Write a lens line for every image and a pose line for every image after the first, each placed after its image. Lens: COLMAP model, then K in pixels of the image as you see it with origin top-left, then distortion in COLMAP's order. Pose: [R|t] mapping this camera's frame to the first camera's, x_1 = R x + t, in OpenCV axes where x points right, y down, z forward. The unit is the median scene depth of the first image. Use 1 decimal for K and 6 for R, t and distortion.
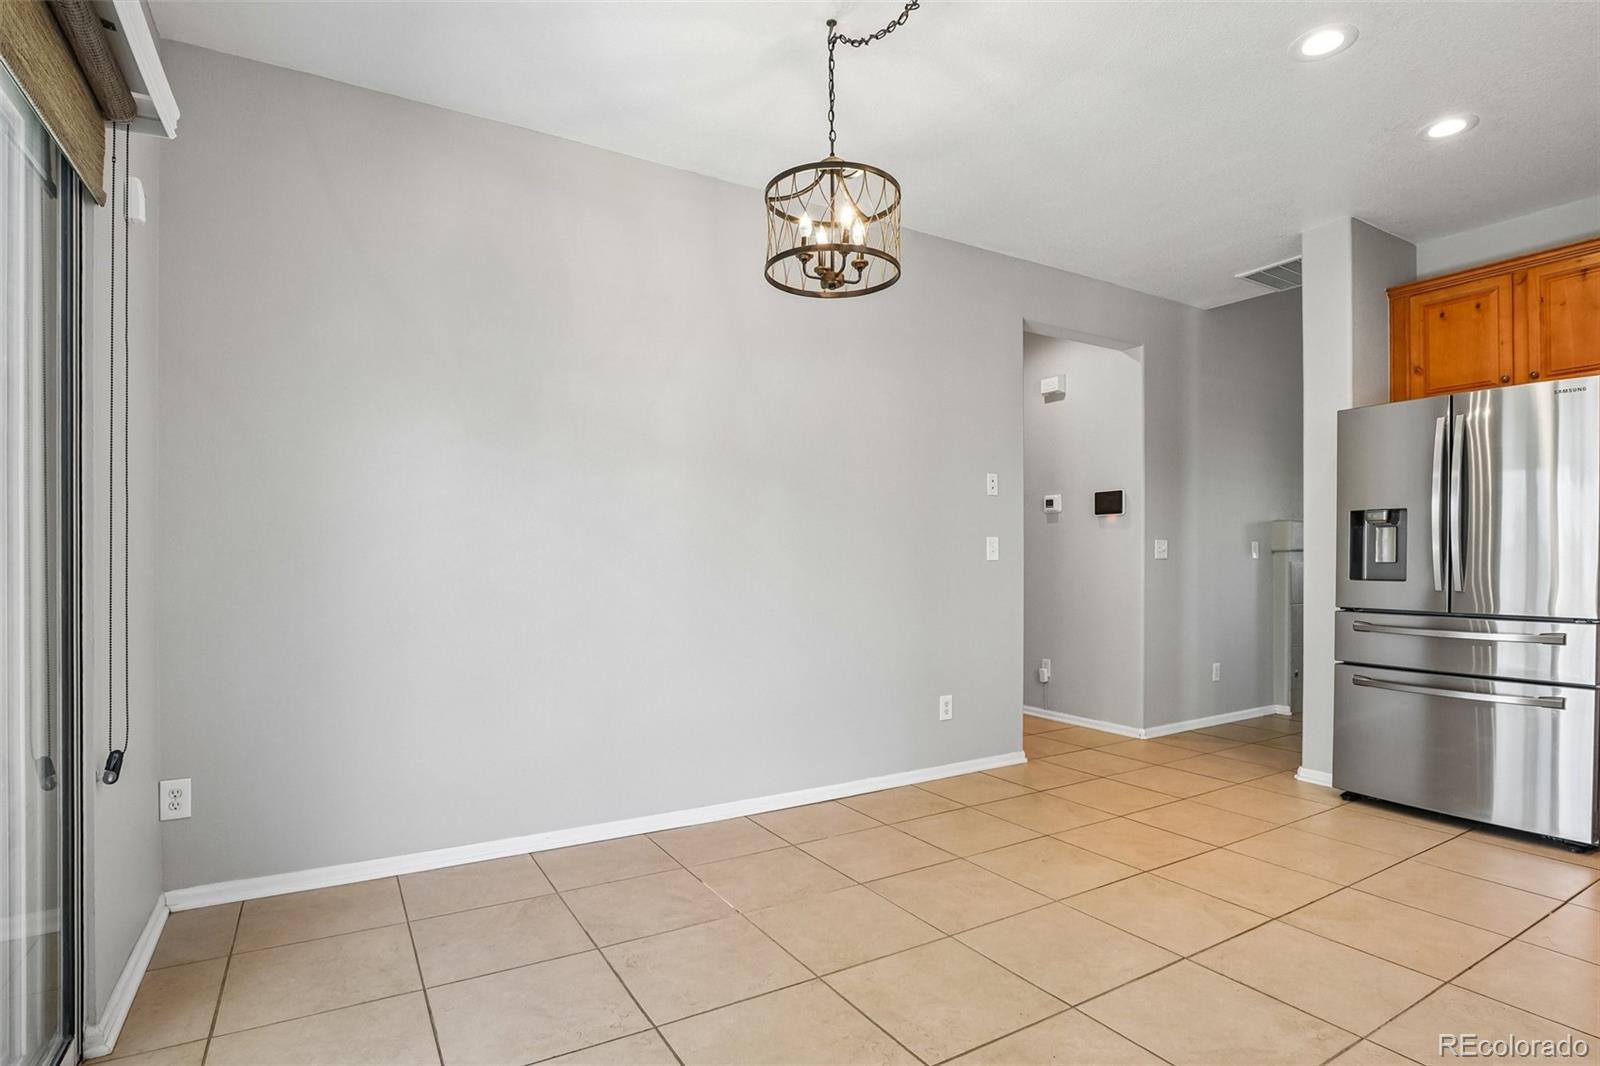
lens RADIAL K [[802.5, 0, 803.9], [0, 802.5, 556.5], [0, 0, 1]] dist [-0.036700, 0.009650]
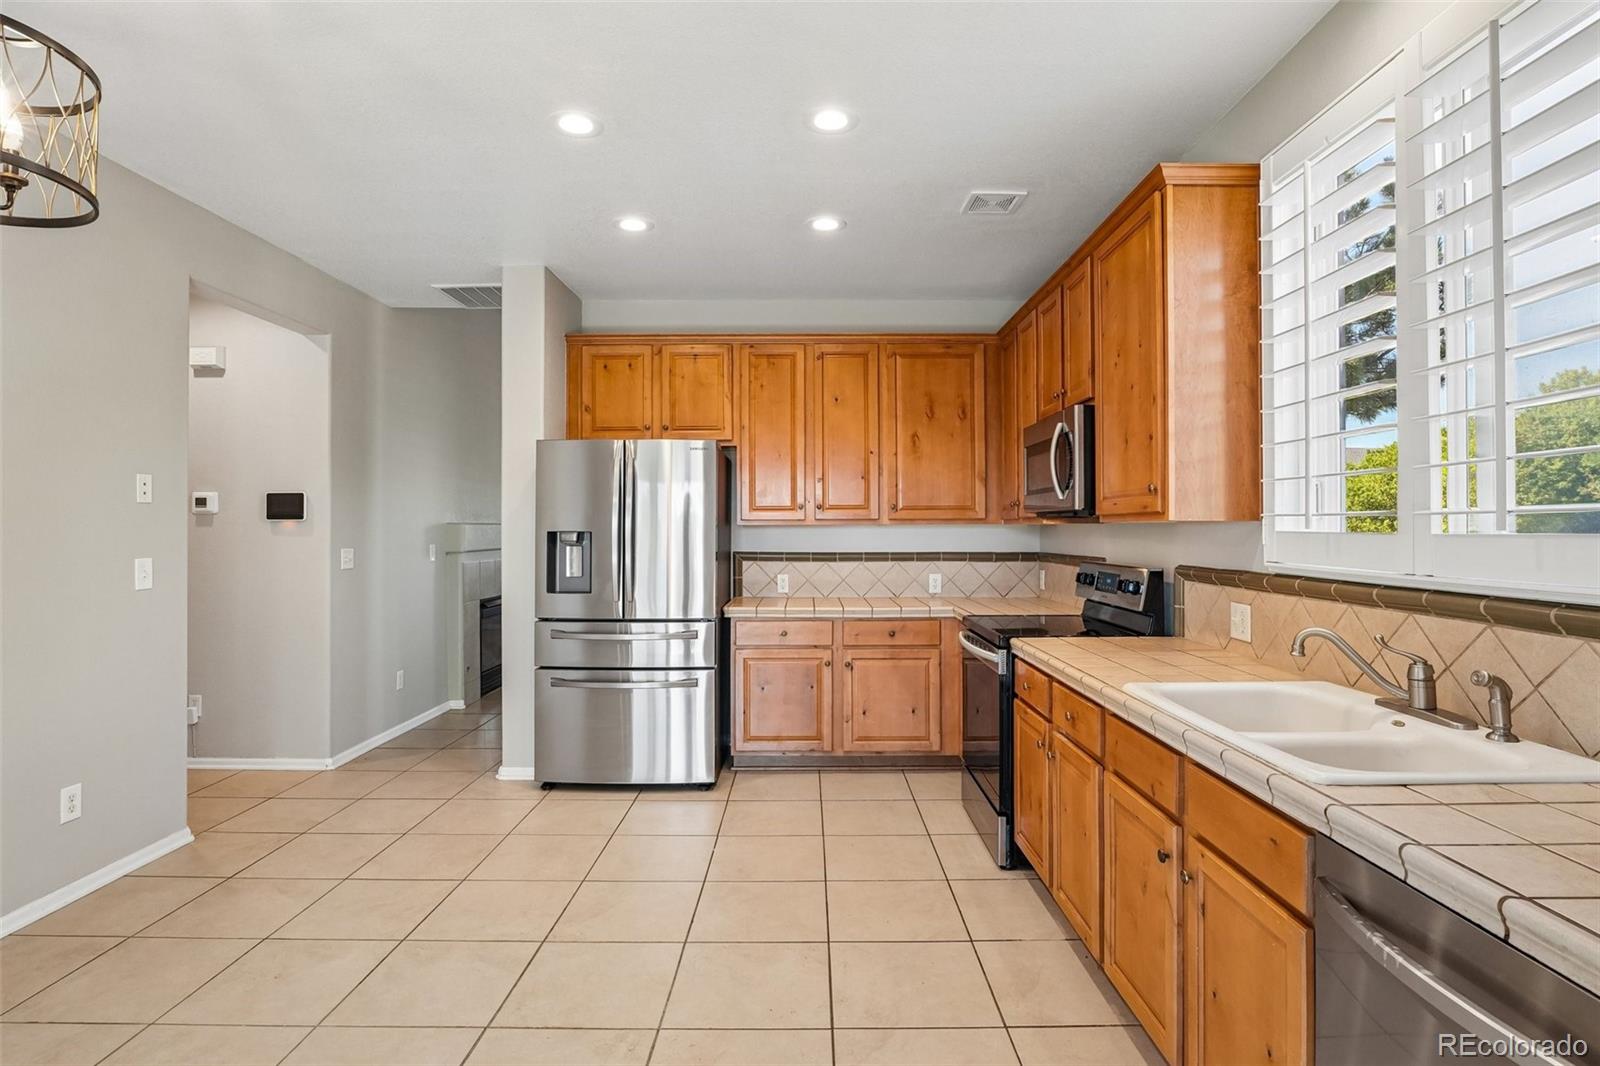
lens RADIAL K [[802.5, 0, 805.6], [0, 802.5, 529.5], [0, 0, 1]] dist [-0.036700, 0.009650]
pose [[0.520726, -0.000919, 0.853723, -0.075675], [0.000127, 0.999999, 0.000999, -0.055844], [-0.853724, -0.000411, 0.520726, 0.090795]]
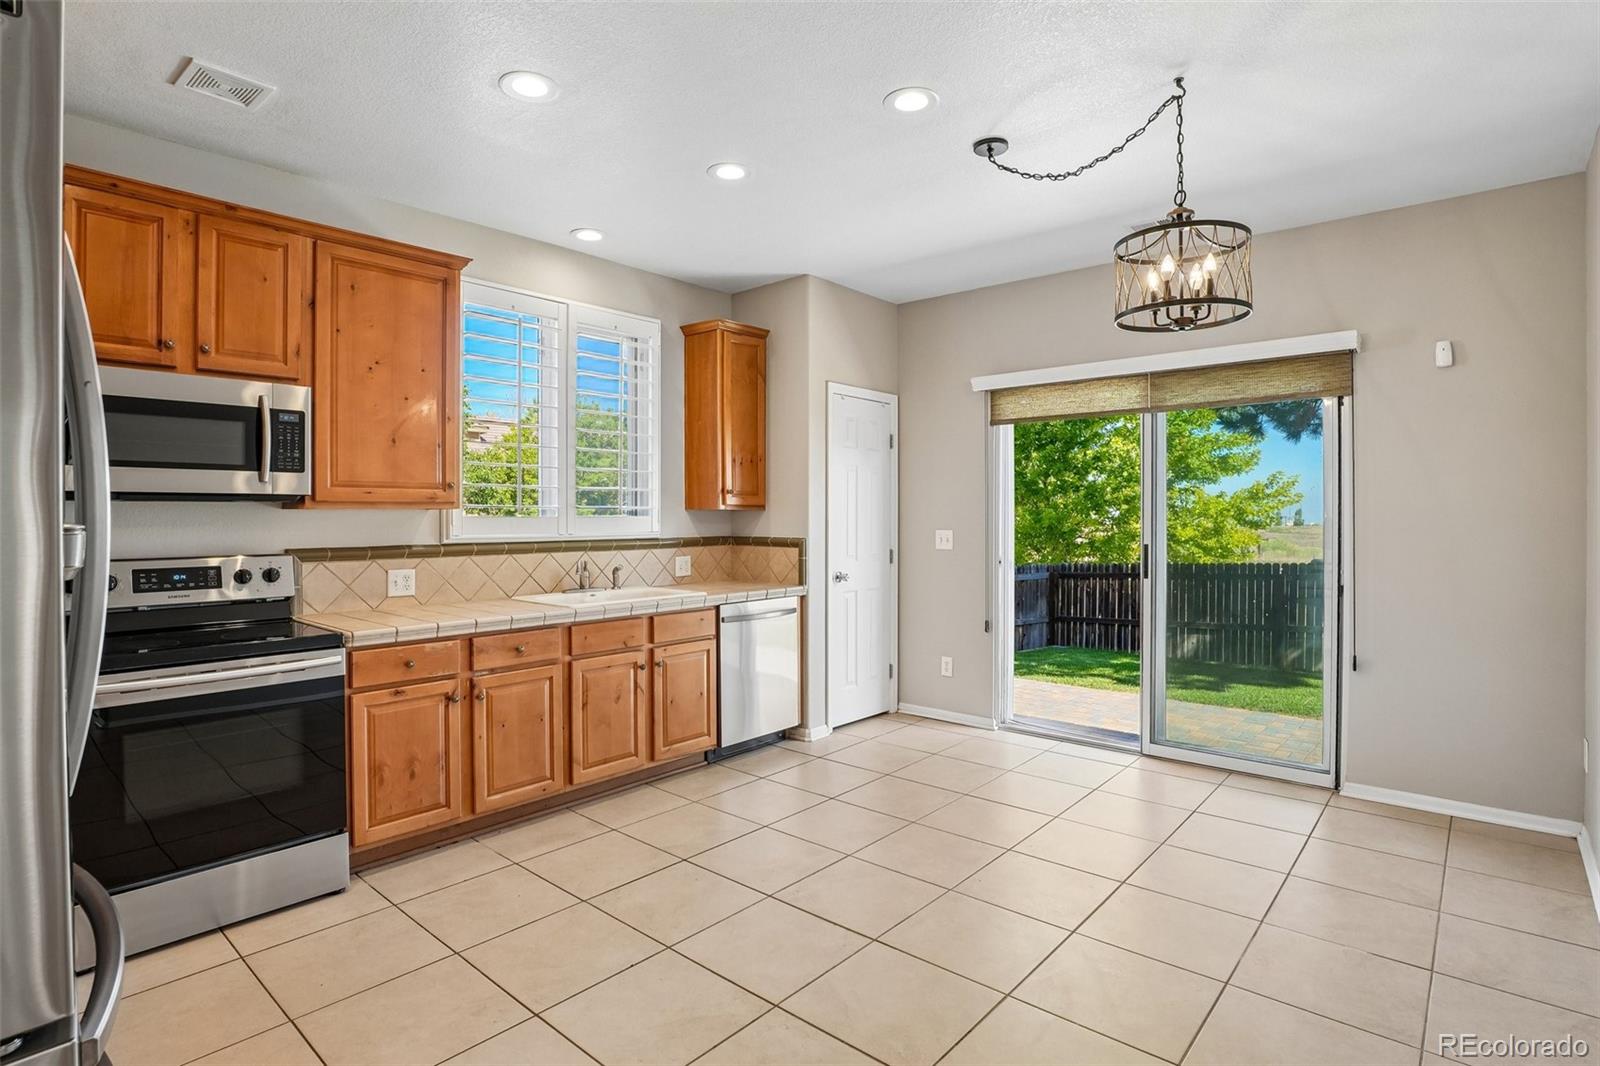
lens RADIAL K [[802.5, 0, 791.7], [0, 802.5, 508.1], [0, 0, 1]] dist [-0.036700, 0.009650]
pose [[-0.960279, 0.002780, -0.279028, 0.502786], [0.005749, 0.999935, -0.009824, -0.052341], [0.278983, -0.011038, -0.960233, 1.124156]]
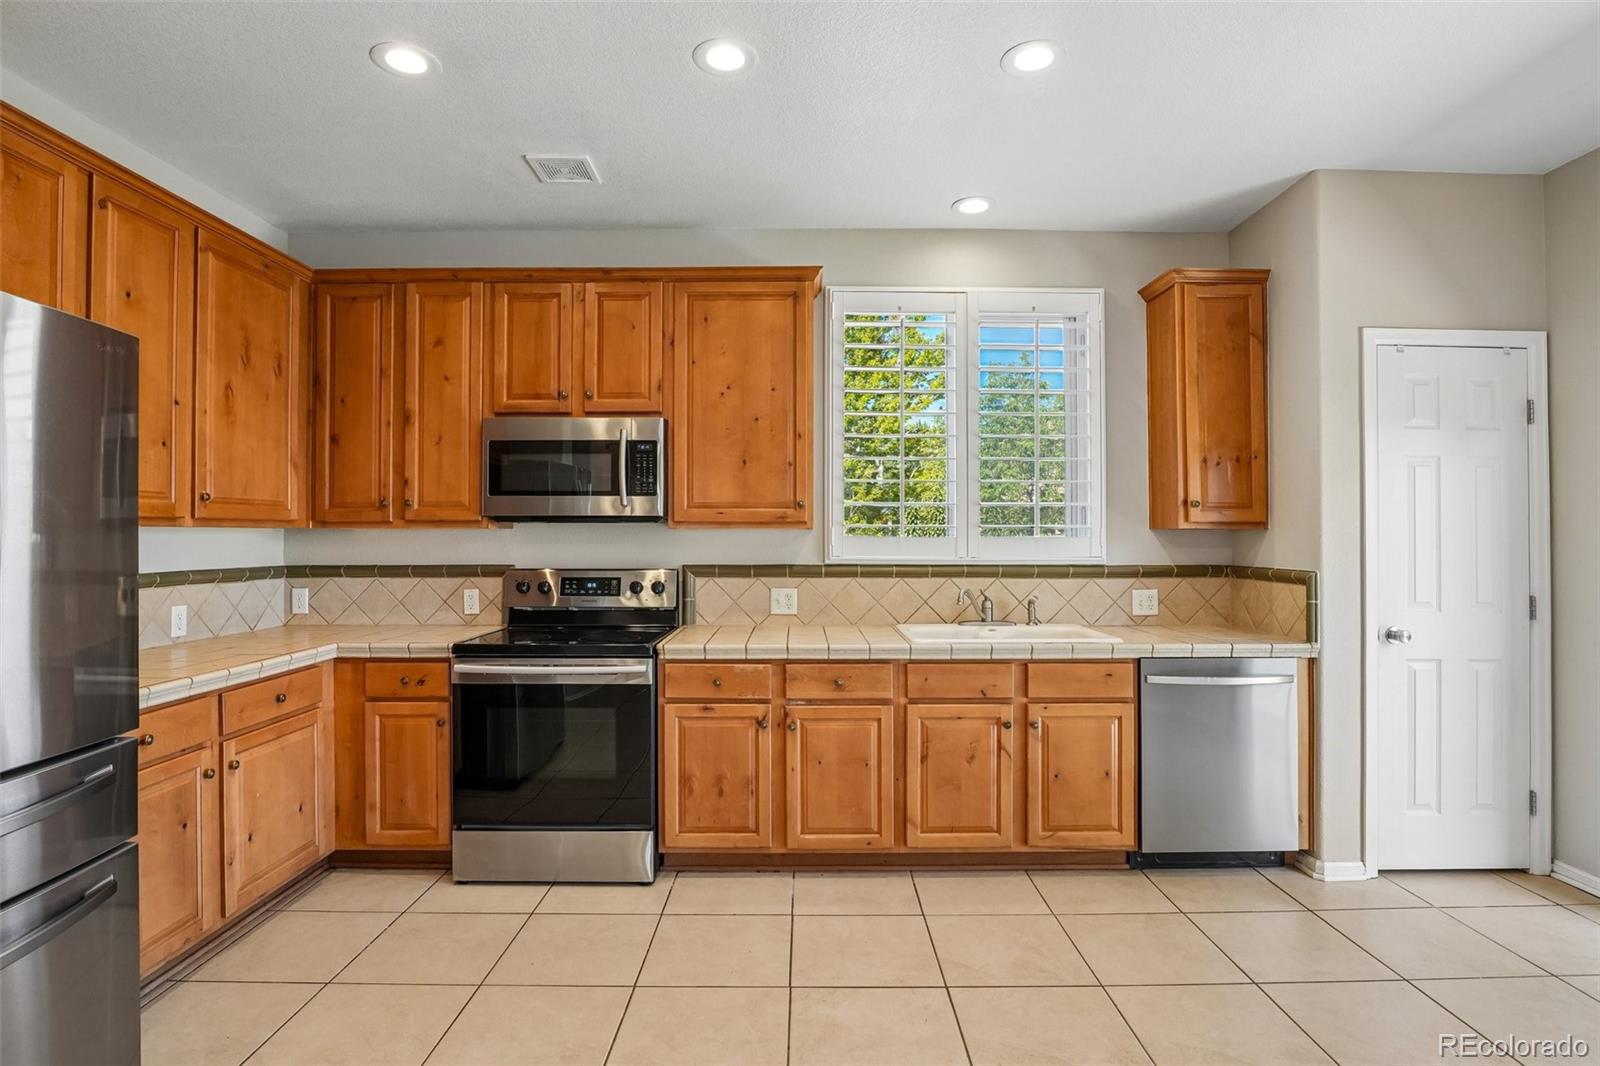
lens RADIAL K [[802.5, 0, 802.6], [0, 802.5, 533.6], [0, 0, 1]] dist [-0.036700, 0.009650]
pose [[-0.849990, 0.001751, 0.526796, 0.167786], [-0.000371, 0.999992, -0.003921, -0.053433], [-0.526799, -0.003528, -0.849983, 0.907970]]
